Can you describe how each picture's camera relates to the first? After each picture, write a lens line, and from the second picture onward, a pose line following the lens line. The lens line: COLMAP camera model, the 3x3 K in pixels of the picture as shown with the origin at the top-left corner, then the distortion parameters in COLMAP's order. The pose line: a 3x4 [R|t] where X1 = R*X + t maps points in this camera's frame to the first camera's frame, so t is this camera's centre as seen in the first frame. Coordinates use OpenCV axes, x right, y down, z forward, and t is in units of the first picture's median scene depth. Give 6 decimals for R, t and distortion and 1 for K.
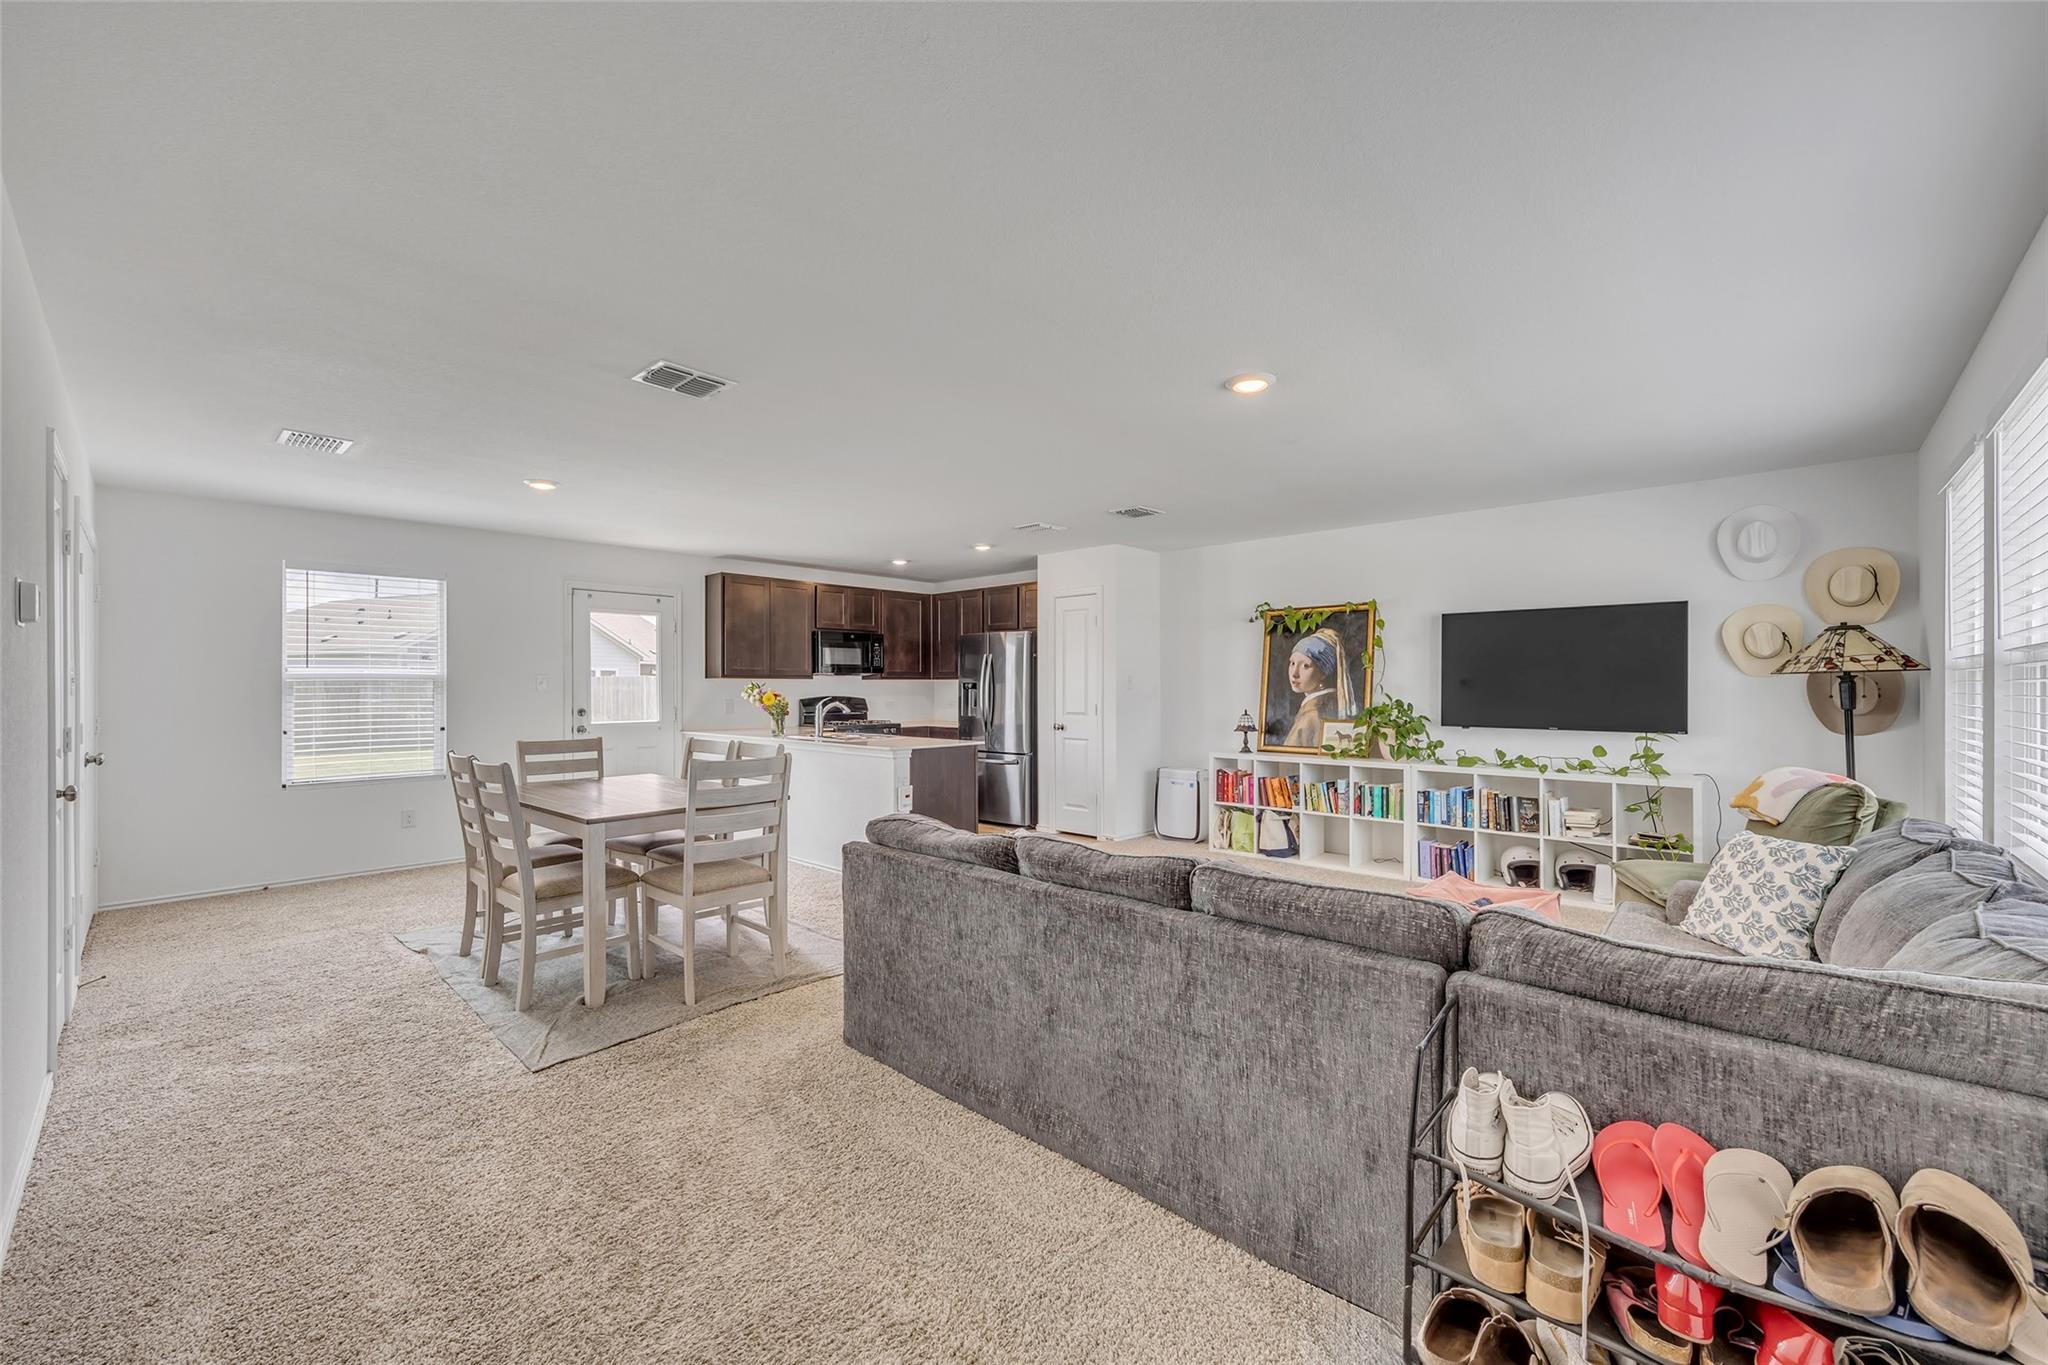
lens RADIAL K [[826.7, 0, 1029.6], [0, 826.7, 690.1], [0, 0, 1]] dist [0.000199, 0.001142]
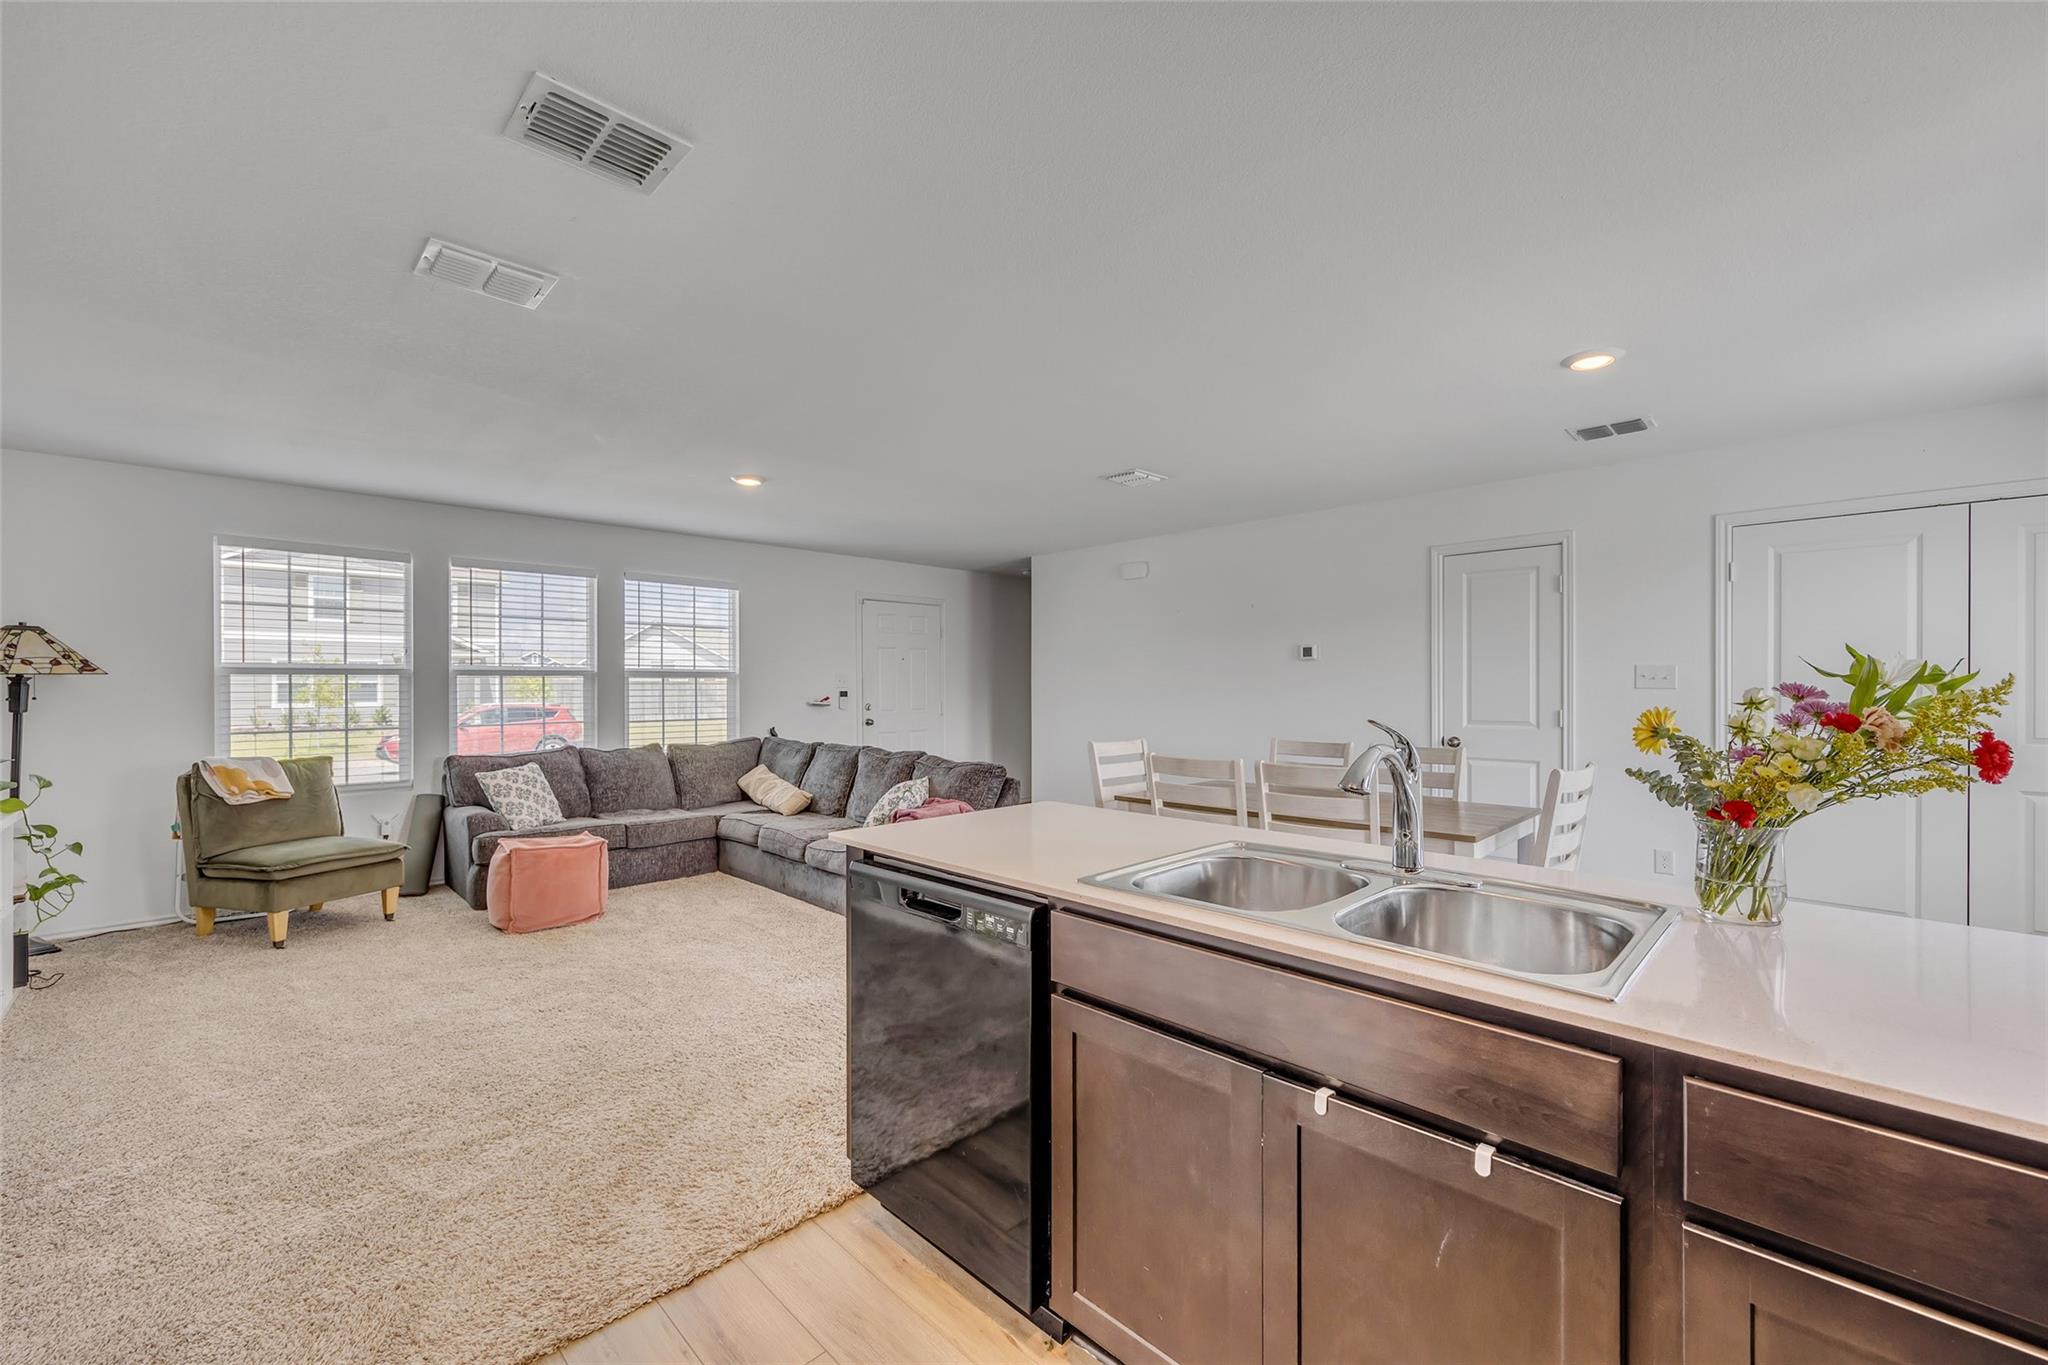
lens RADIAL K [[826.7, 0, 1027.8], [0, 826.7, 681.6], [0, 0, 1]] dist [0.000199, 0.001142]
pose [[-0.999218, 0.005340, 0.039179, -0.154351], [0.005362, 0.999986, 0.000460, -0.004664], [-0.039176, 0.000670, -0.999232, 1.311041]]
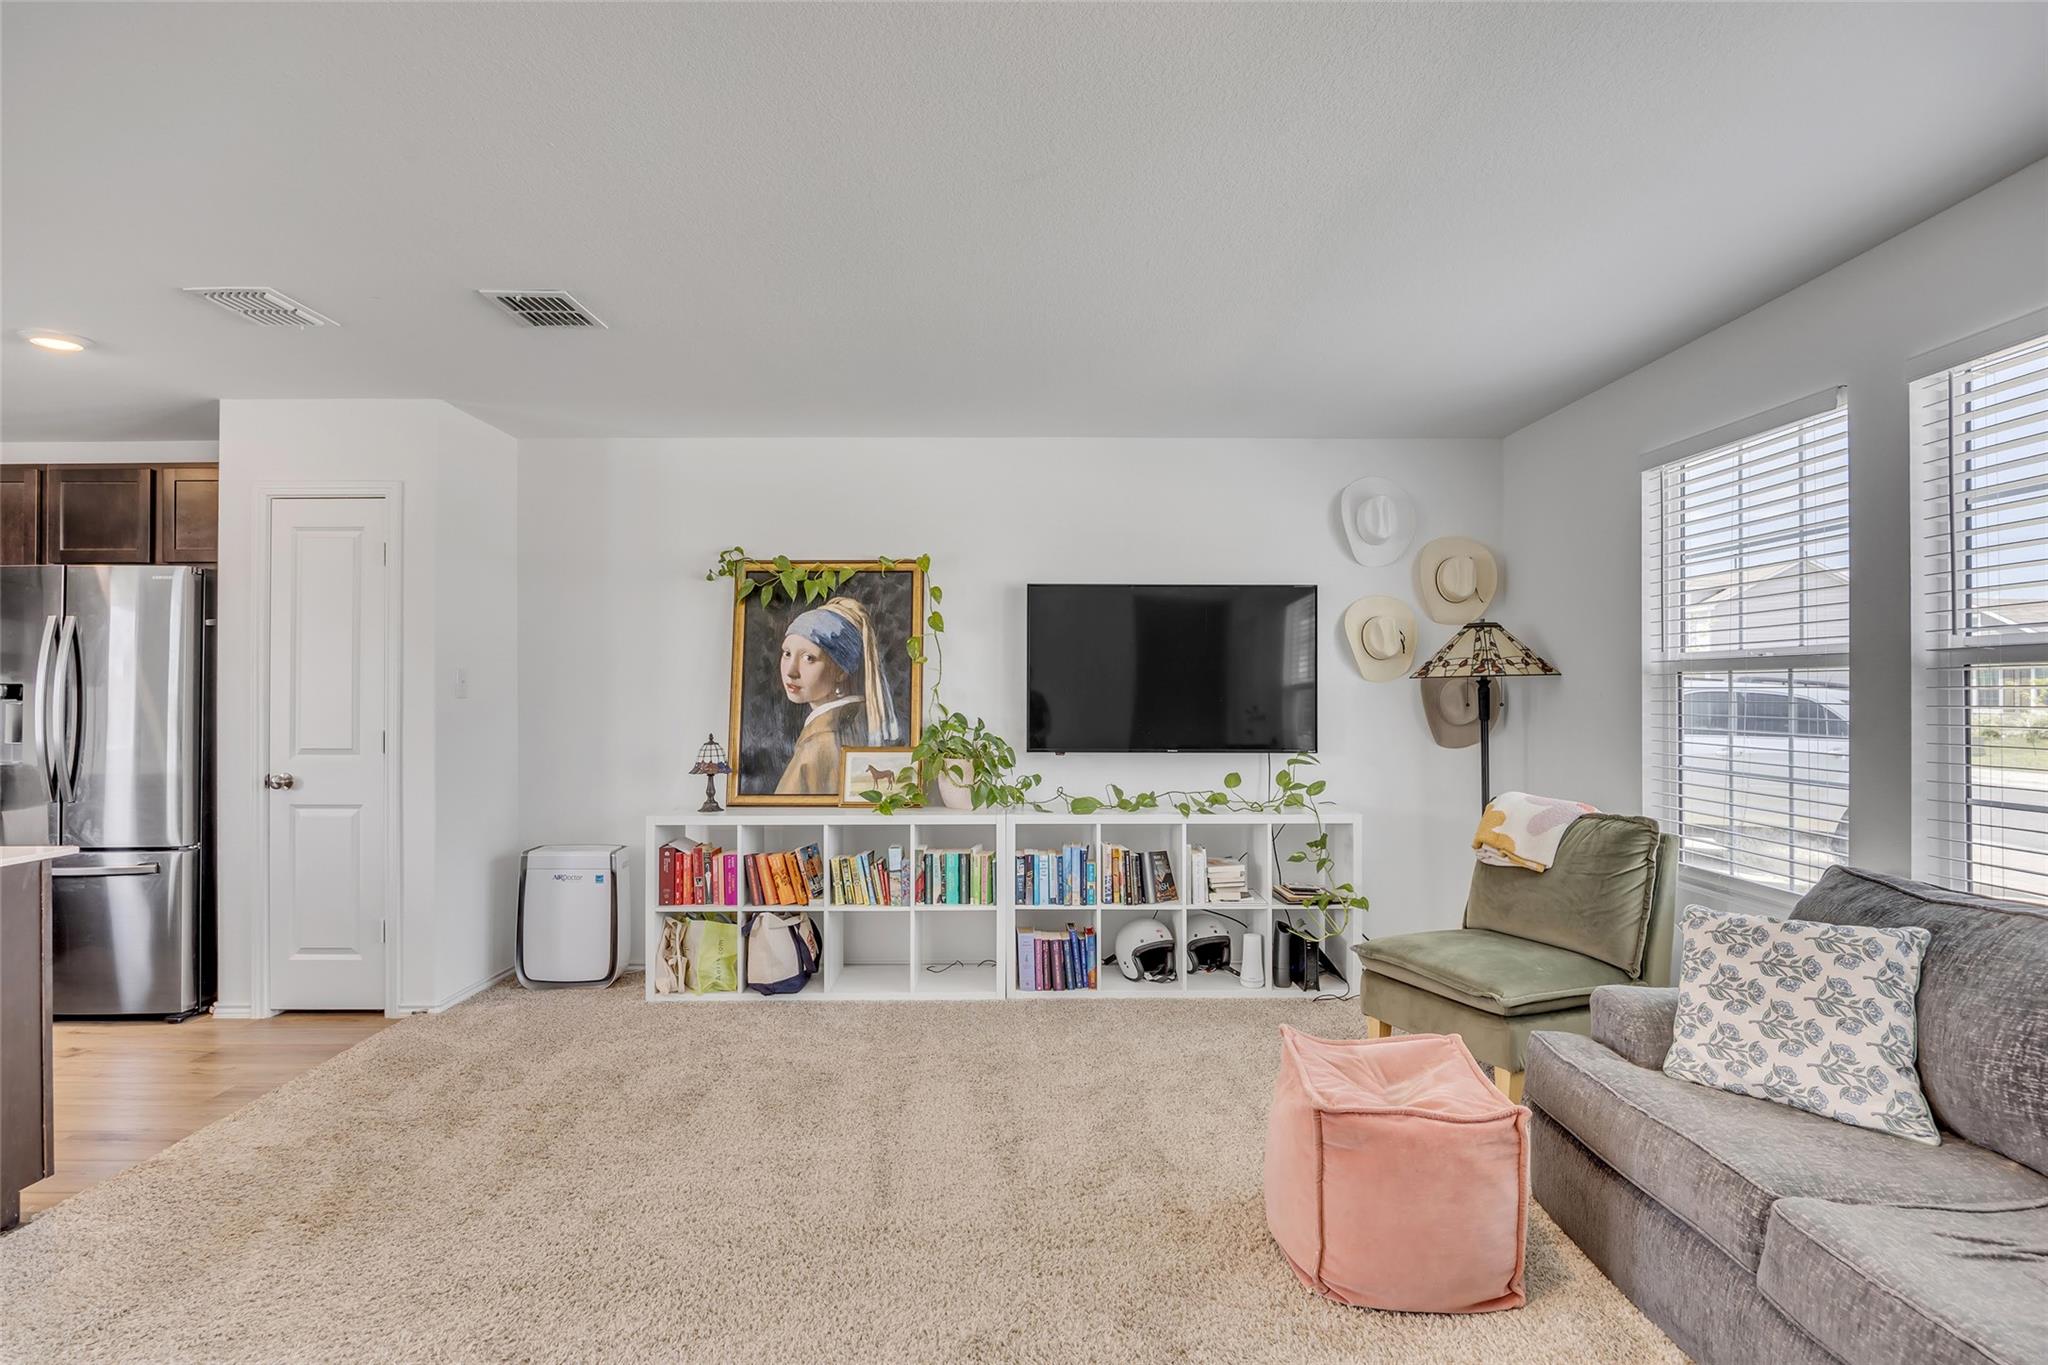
lens RADIAL K [[998.7, 0, 1027.4], [0, 998.7, 679.9], [0, 0, 1]] dist [-0.013022, 0.001494]
pose [[0.727024, 0.009631, 0.686545, -0.049459], [0.001603, 0.999875, -0.015723, -0.002102], [-0.686611, 0.012531, 0.726917, 0.388700]]
